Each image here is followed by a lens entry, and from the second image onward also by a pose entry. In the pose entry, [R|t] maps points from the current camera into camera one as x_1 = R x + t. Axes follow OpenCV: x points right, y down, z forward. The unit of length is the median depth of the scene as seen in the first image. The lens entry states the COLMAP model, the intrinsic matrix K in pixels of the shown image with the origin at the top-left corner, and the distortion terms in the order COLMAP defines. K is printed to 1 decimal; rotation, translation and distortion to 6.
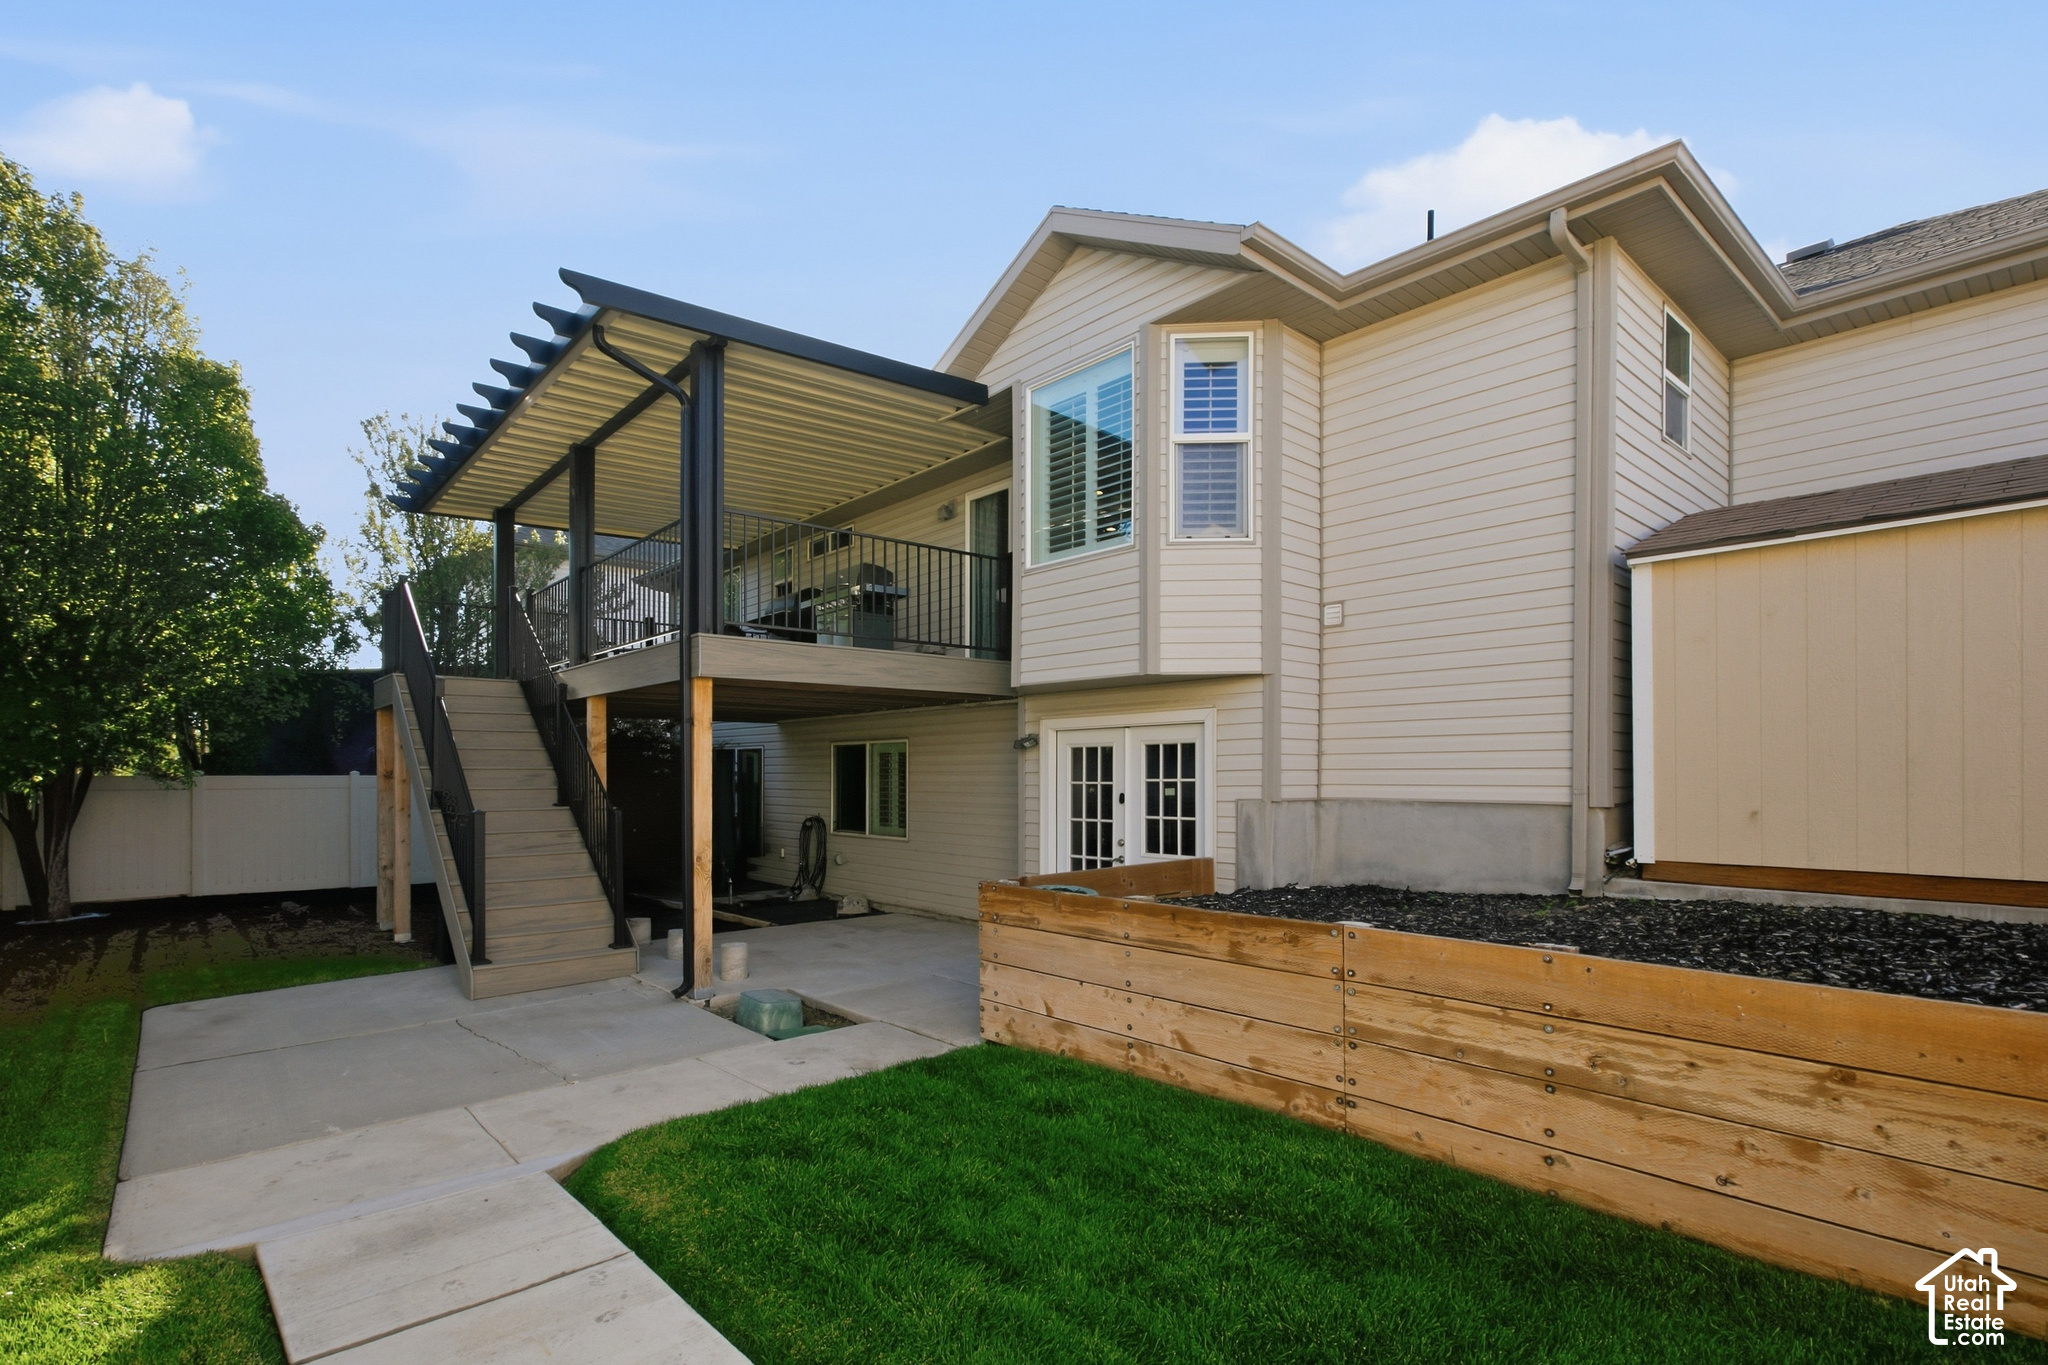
lens RADIAL K [[962.5, 0, 1027.1], [0, 962.5, 648.8], [0, 0, 1]] dist [-0.000222, -0.000044]
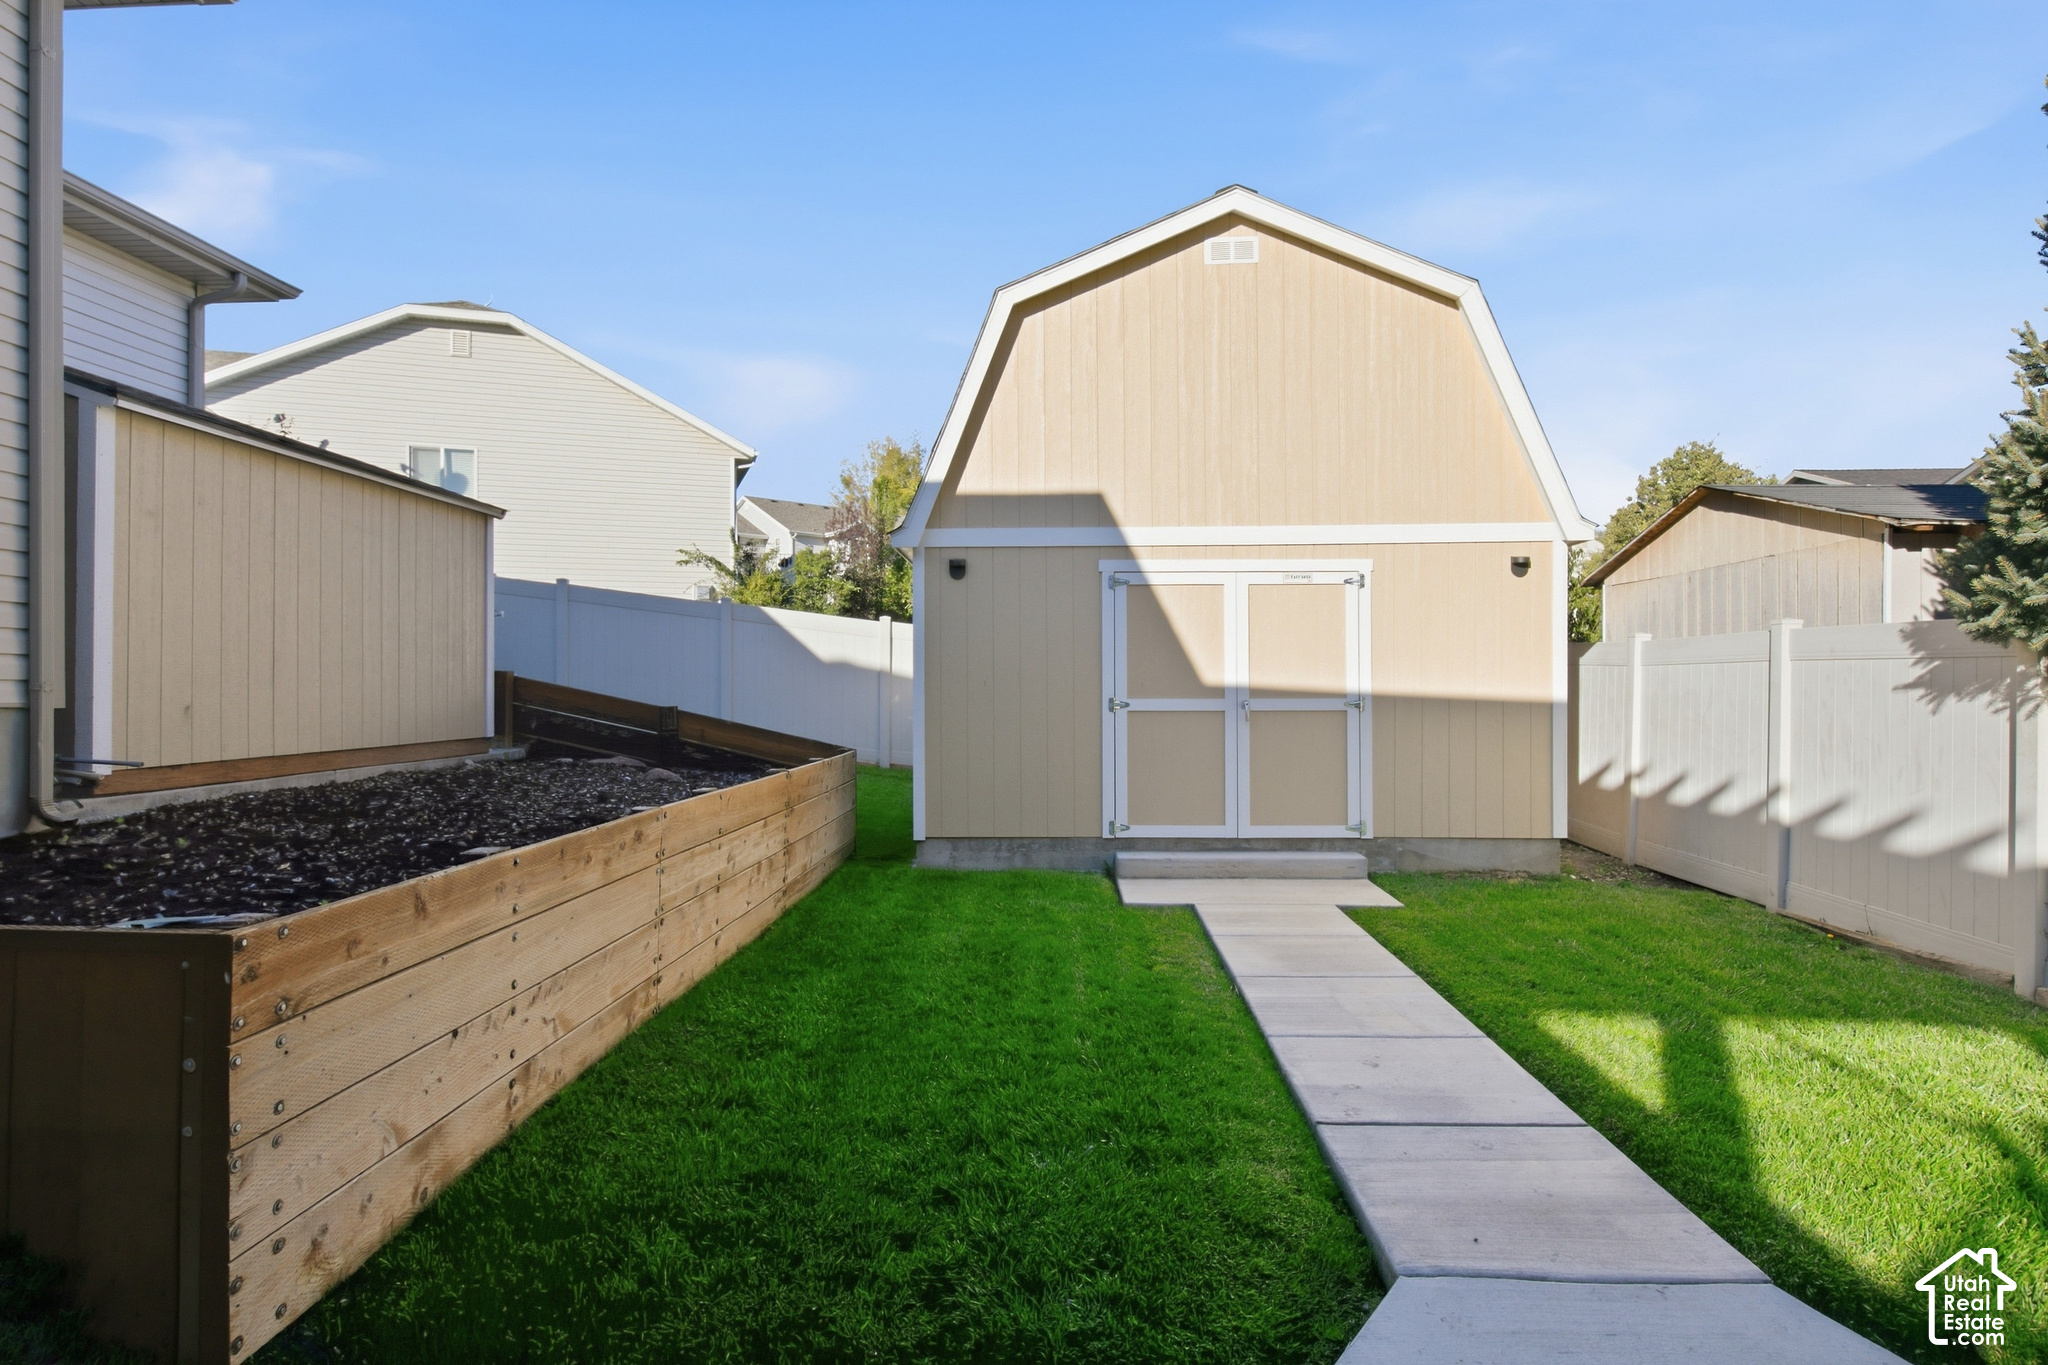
lens RADIAL K [[1106.0, 0, 1024.0], [0, 1106.0, 682.5], [0, 0, 1]] dist [-0.000228, -0.000116]
pose [[-0.711201, 0.008115, 0.702942, -0.536838], [-0.086125, 0.991395, -0.098581, 0.169335], [-0.697693, -0.130652, -0.704382, 1.111689]]
